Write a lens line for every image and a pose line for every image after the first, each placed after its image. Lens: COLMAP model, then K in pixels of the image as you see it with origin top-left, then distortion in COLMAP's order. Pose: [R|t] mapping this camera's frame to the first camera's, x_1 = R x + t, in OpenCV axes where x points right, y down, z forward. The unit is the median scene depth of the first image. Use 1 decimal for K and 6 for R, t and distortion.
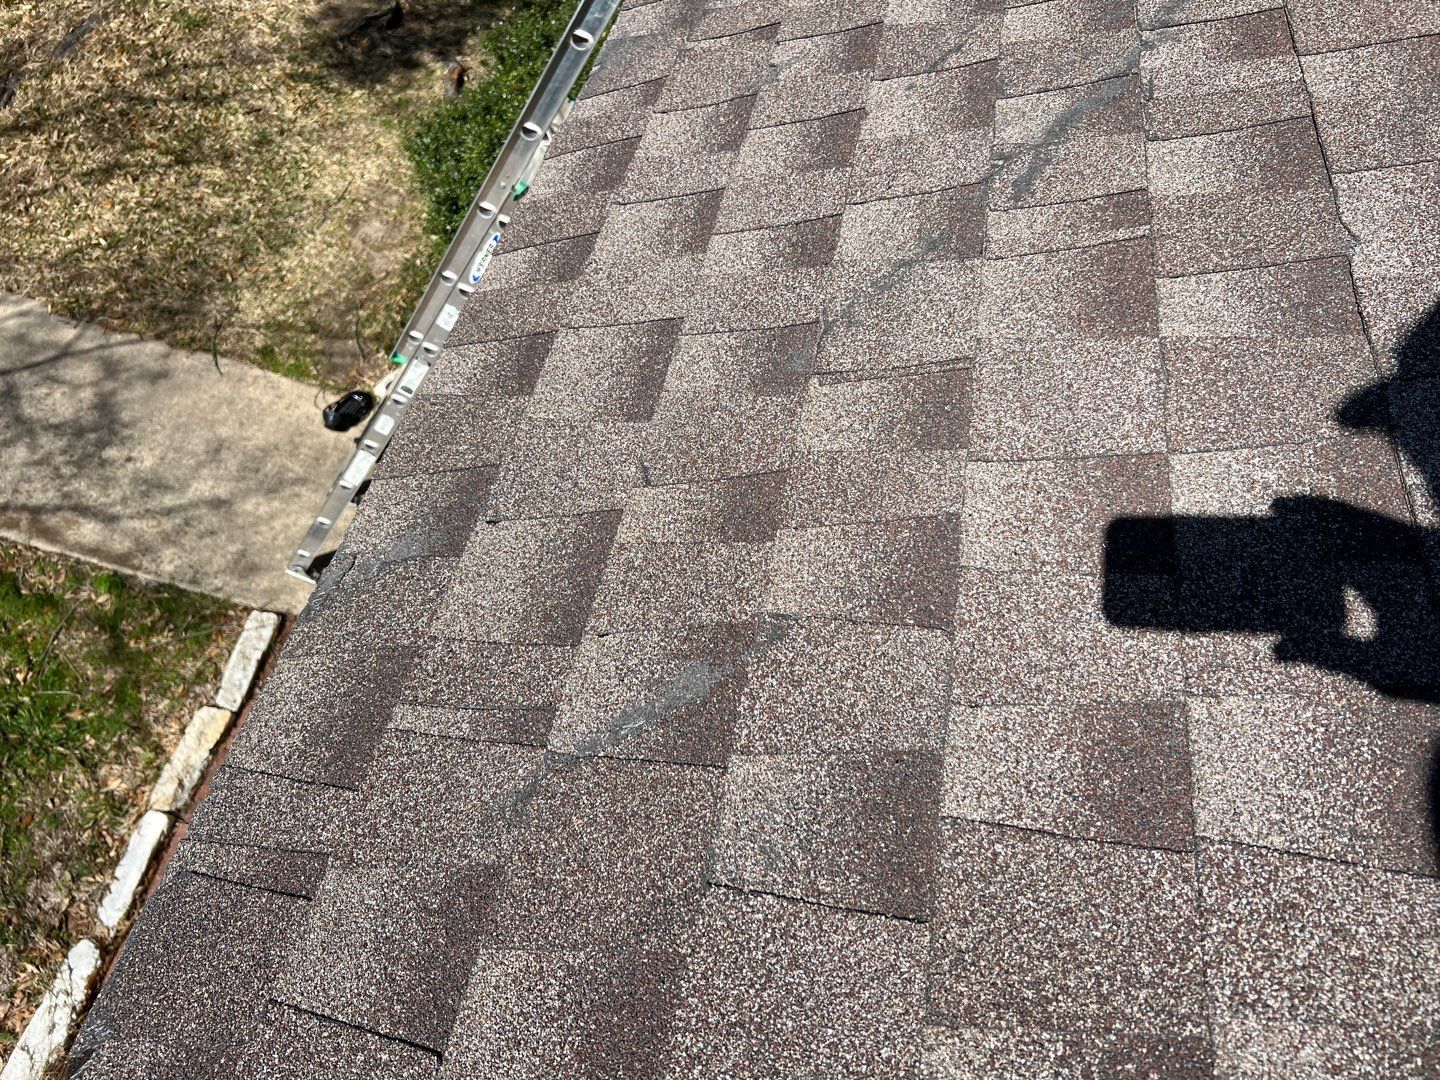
lens RADIAL K [[1063.1, 0, 732.4], [0, 1063.1, 517.4], [0, 0, 1]] dist [0.007595, 0.000287]
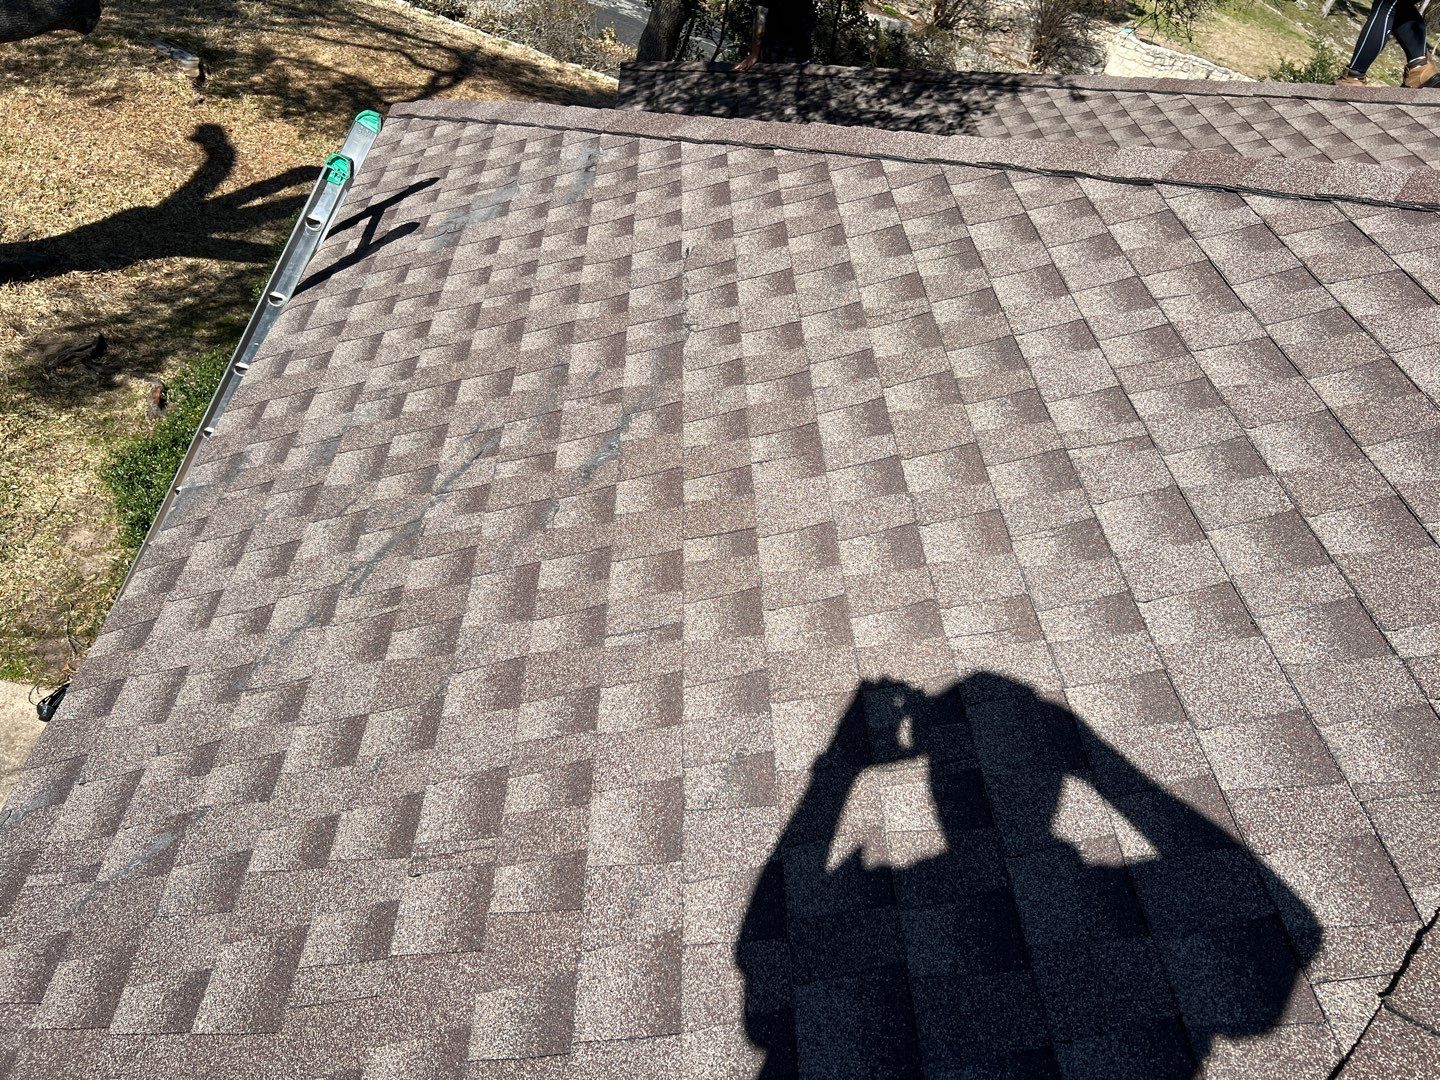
lens RADIAL K [[1062.7, 0, 720.7], [0, 1062.7, 549.3], [0, 0, 1]] dist [0.051833, -0.069382]
pose [[0.976189, -0.104870, 0.189888, 0.509663], [0.134772, 0.979134, -0.152098, 0.034384], [-0.169976, 0.174068, 0.969953, -1.044798]]
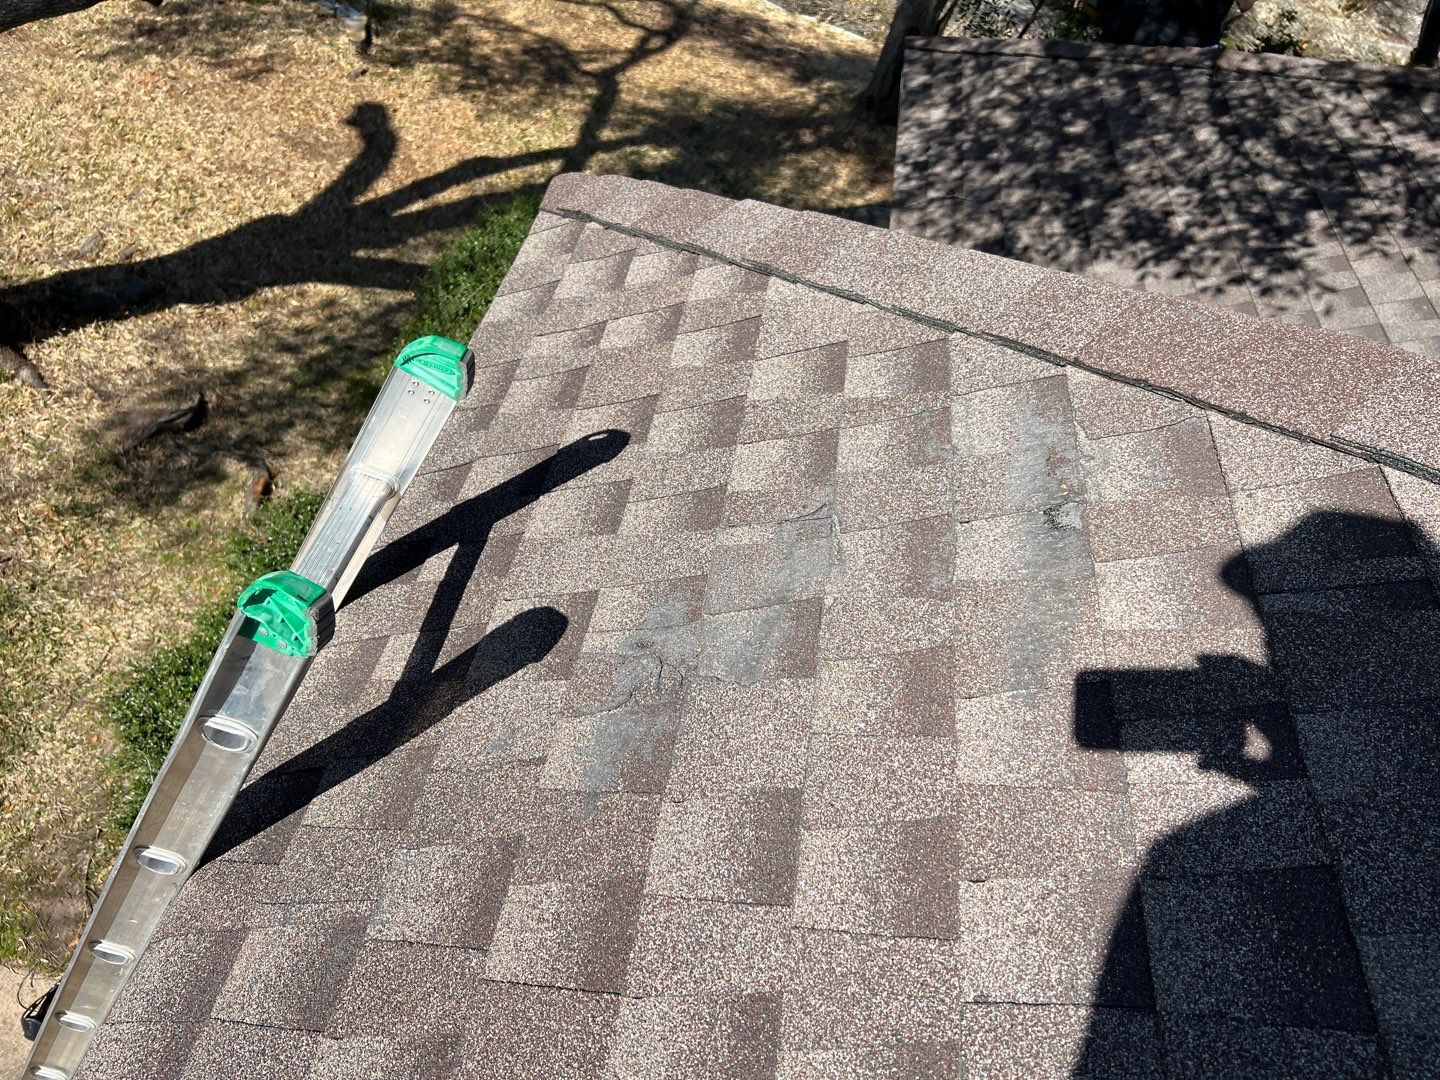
lens RADIAL K [[1046.3, 0, 738.0], [0, 1046.3, 538.5], [0, 0, 1]] dist [0.039654, -0.051295]
pose [[0.998250, -0.041370, 0.042255, 0.486333], [0.046020, 0.992211, -0.115760, -1.366711], [-0.037136, 0.117502, 0.992378, 0.736143]]
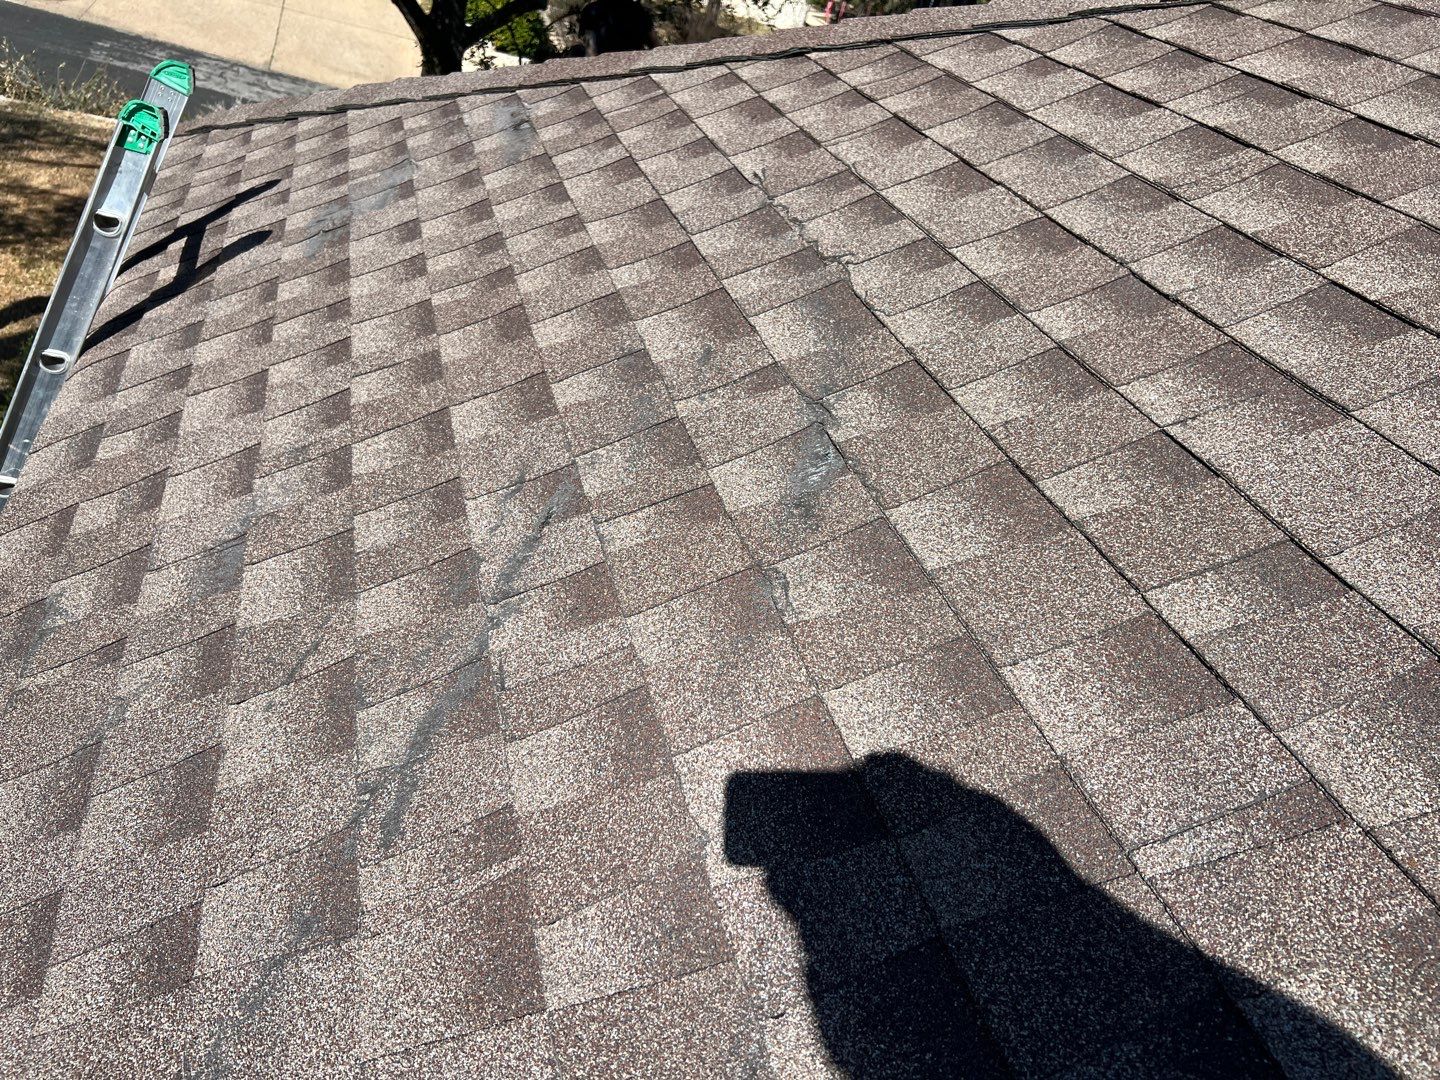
lens RADIAL K [[1066.8, 0, 693.9], [0, 1066.8, 561.4], [0, 0, 1]] dist [0.048471, -0.068963]
pose [[0.902090, -0.235869, 0.361385, 0.197737], [0.322604, 0.924797, -0.201686, -0.218771], [-0.286637, 0.298523, 0.910342, 0.004278]]
